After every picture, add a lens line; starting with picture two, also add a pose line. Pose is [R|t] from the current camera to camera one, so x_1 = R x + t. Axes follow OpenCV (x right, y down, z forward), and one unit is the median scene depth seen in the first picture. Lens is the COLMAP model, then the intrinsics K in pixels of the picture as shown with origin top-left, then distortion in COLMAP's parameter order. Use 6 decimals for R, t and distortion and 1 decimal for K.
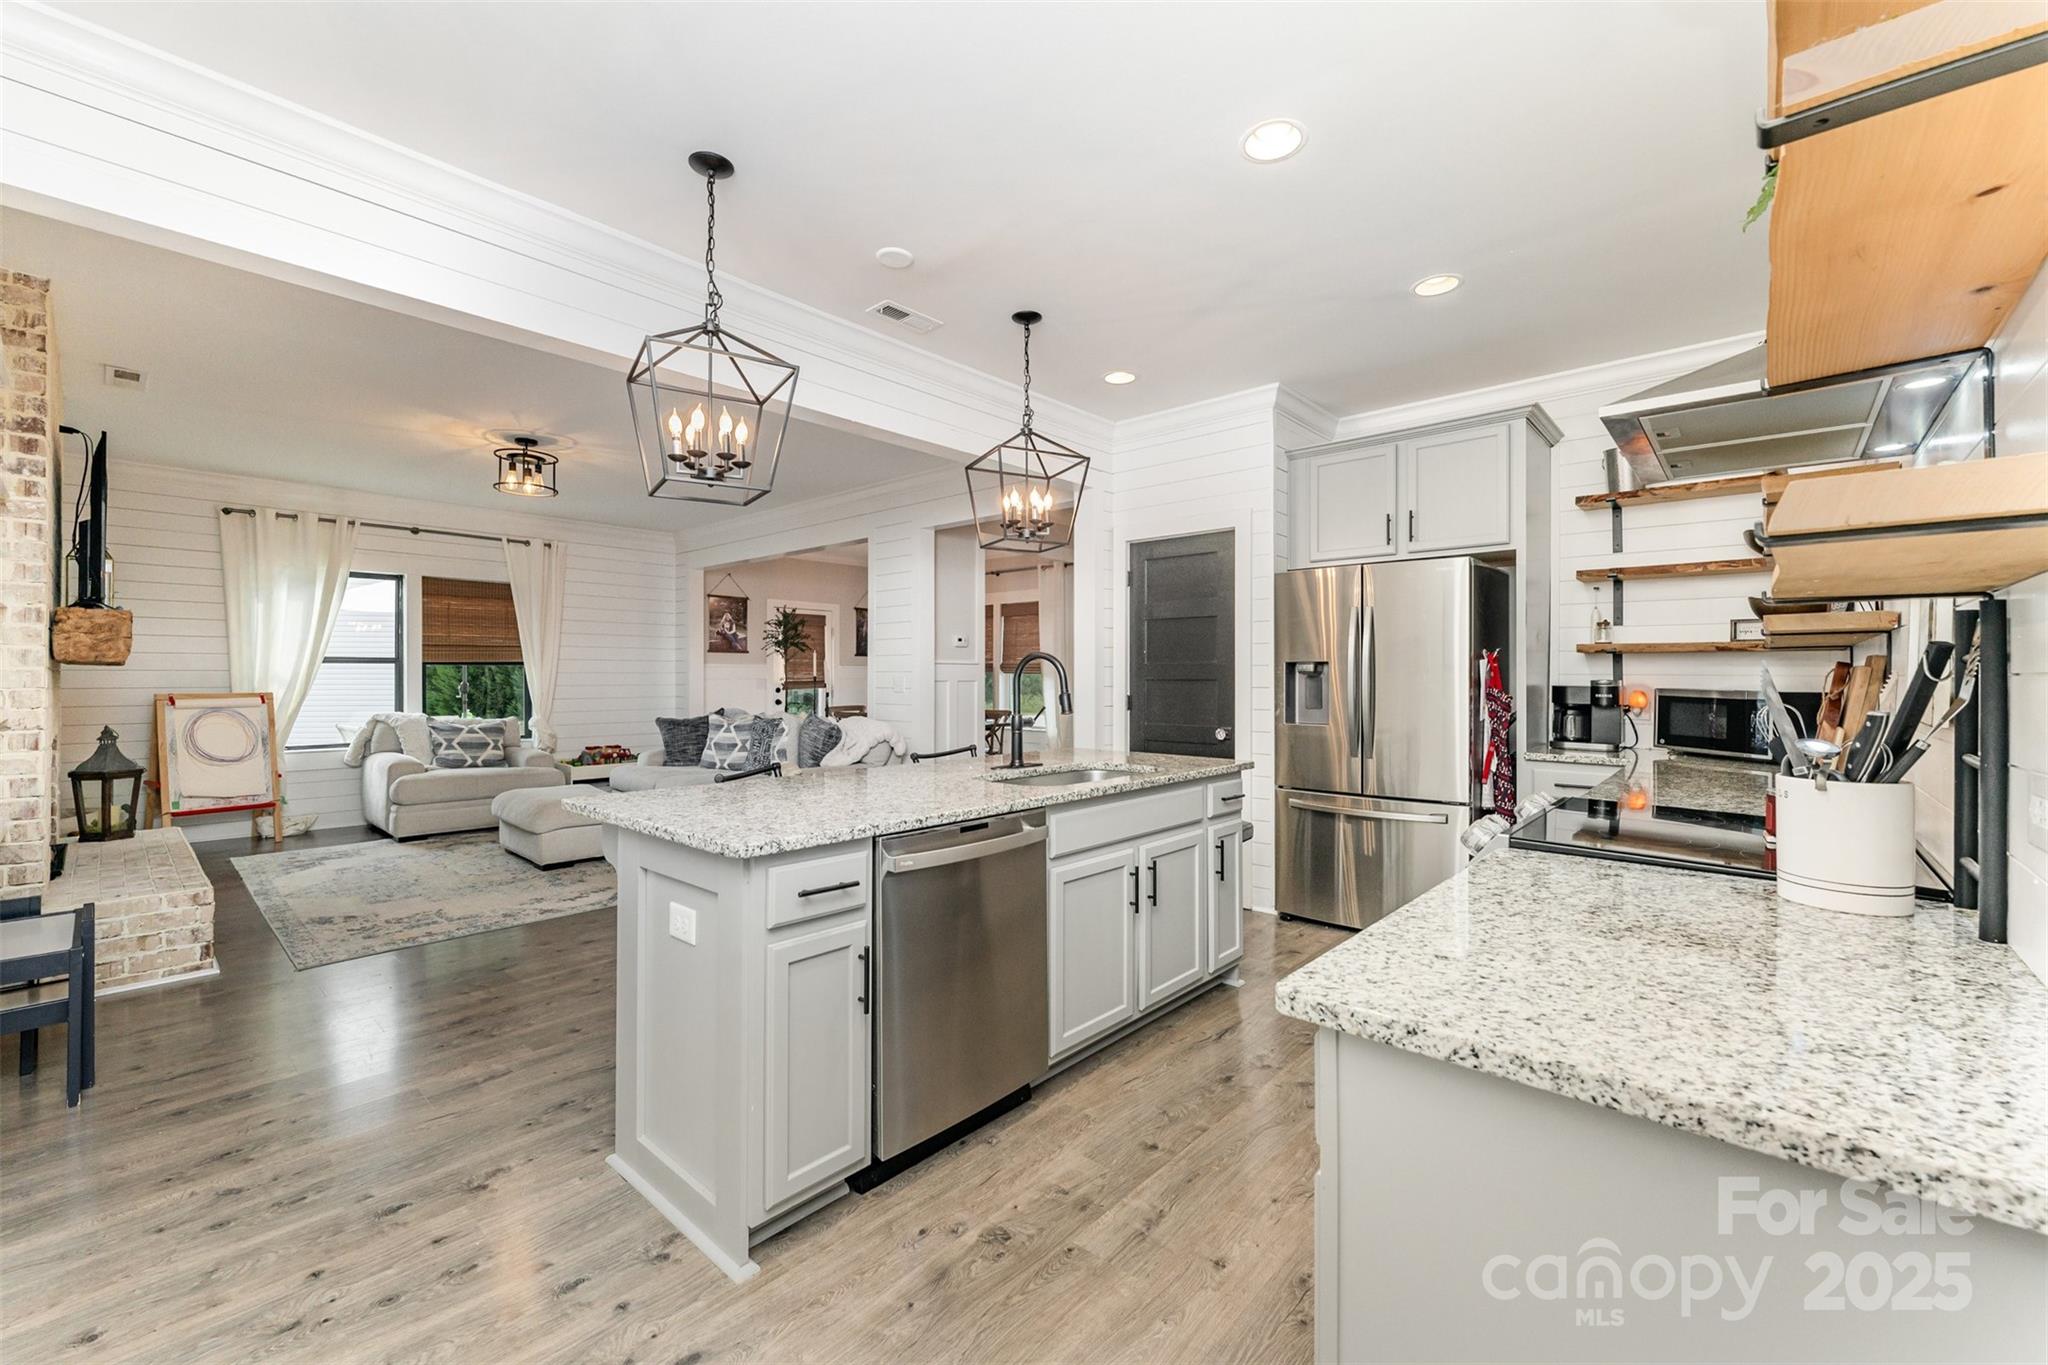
lens RADIAL K [[829.8, 0, 1024.0], [0, 829.8, 682.5], [0, 0, 1]] dist [0.001705, 0.000057]
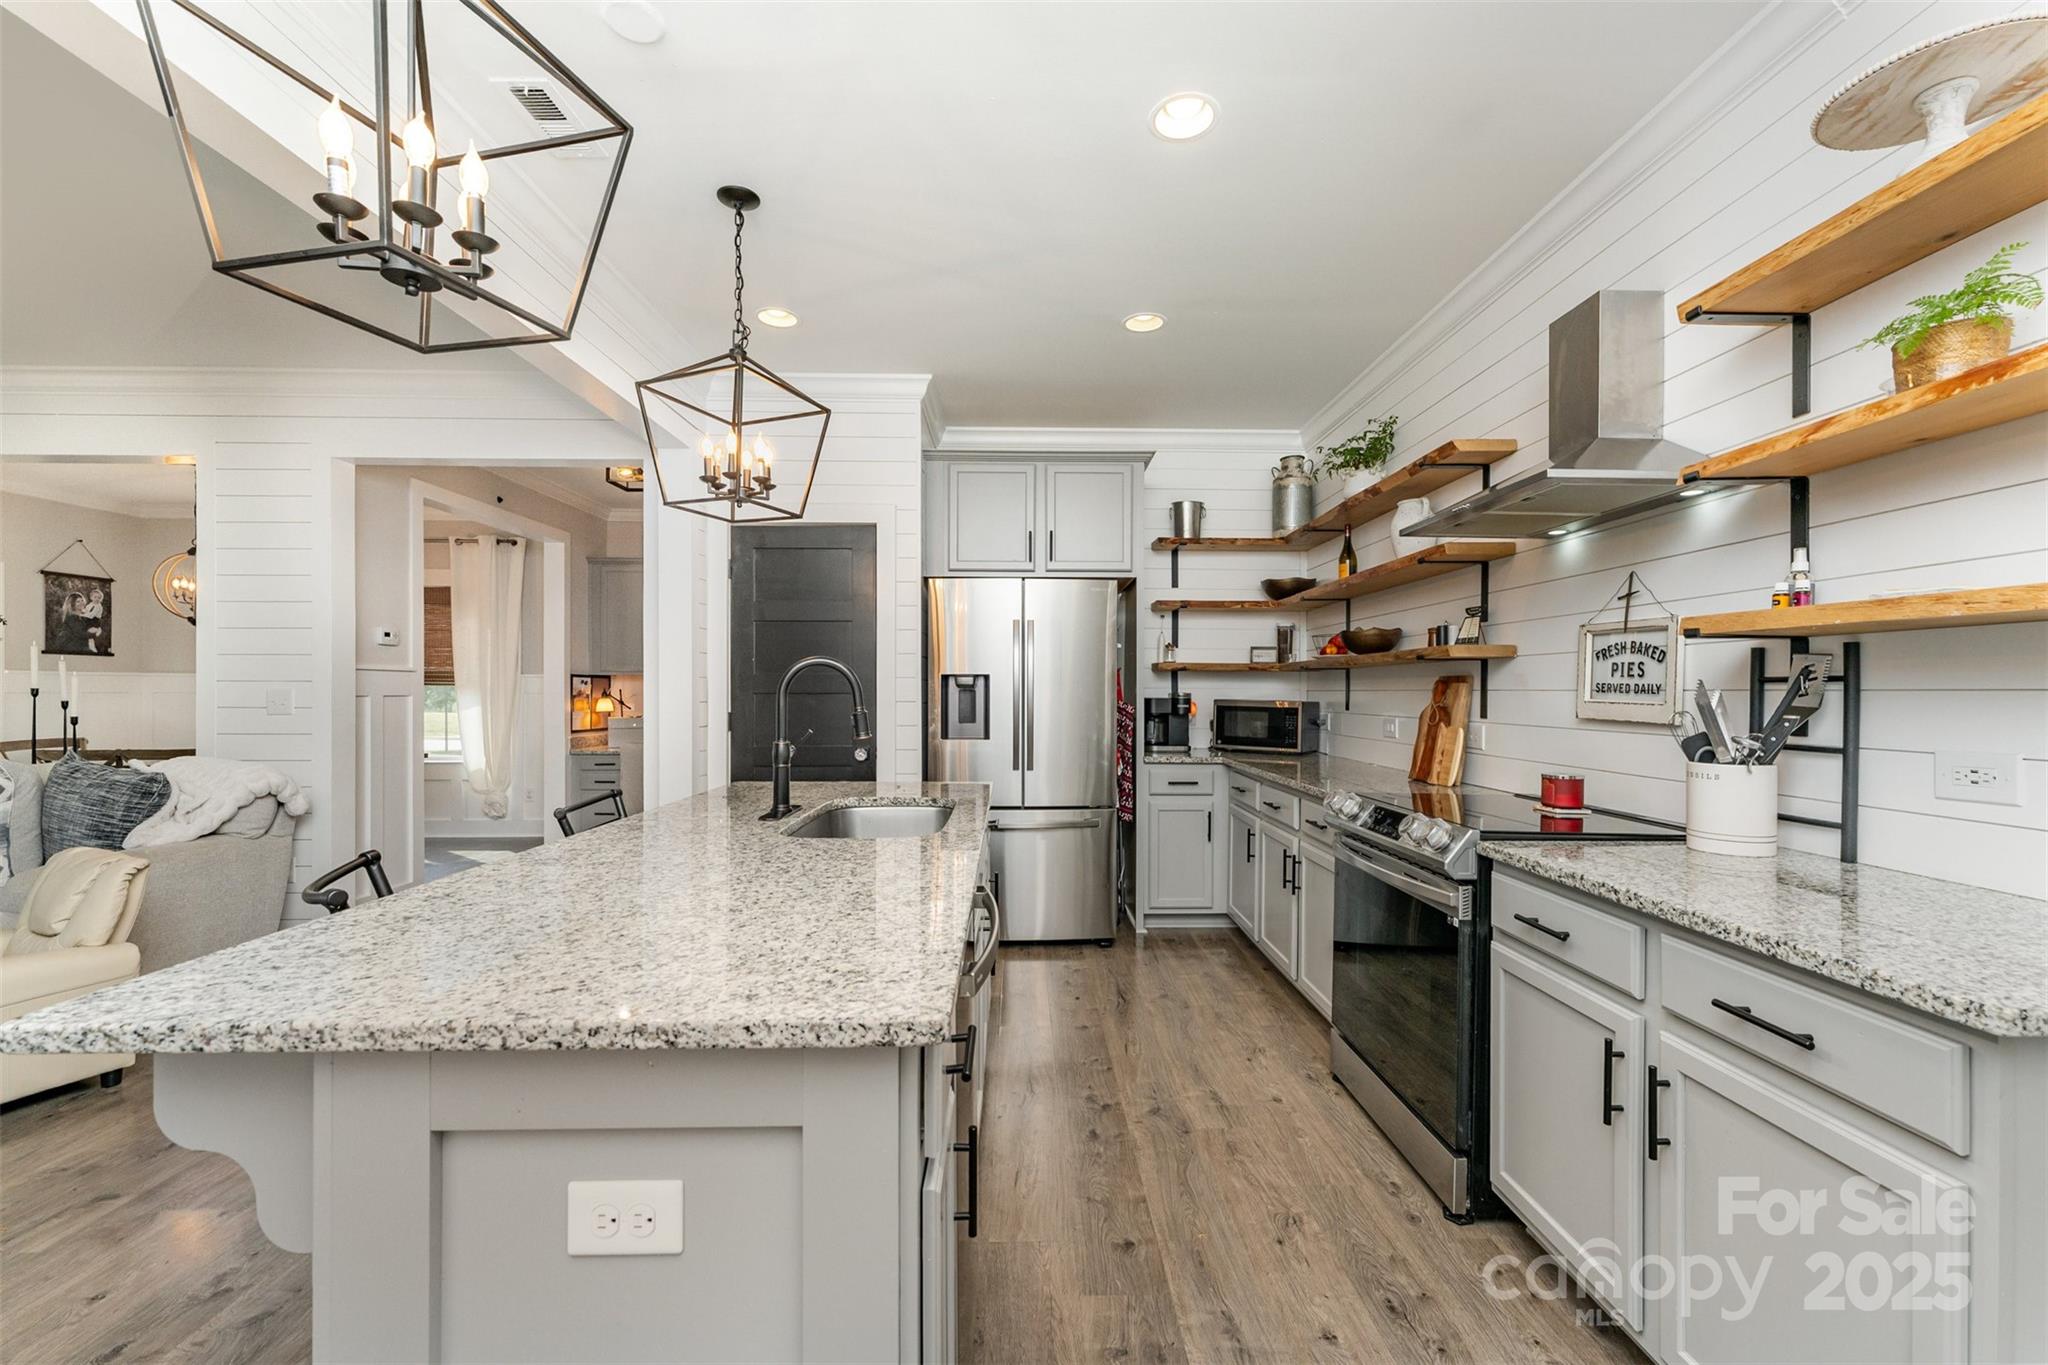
lens RADIAL K [[842.8, 0, 1027.9], [0, 842.8, 701.6], [0, 0, 1]] dist [-0.000274, 0.000131]
pose [[0.730259, -0.008711, 0.683115, -0.284173], [0.003626, 0.999954, 0.008875, -0.002068], [-0.683161, -0.004004, 0.730257, 0.250400]]
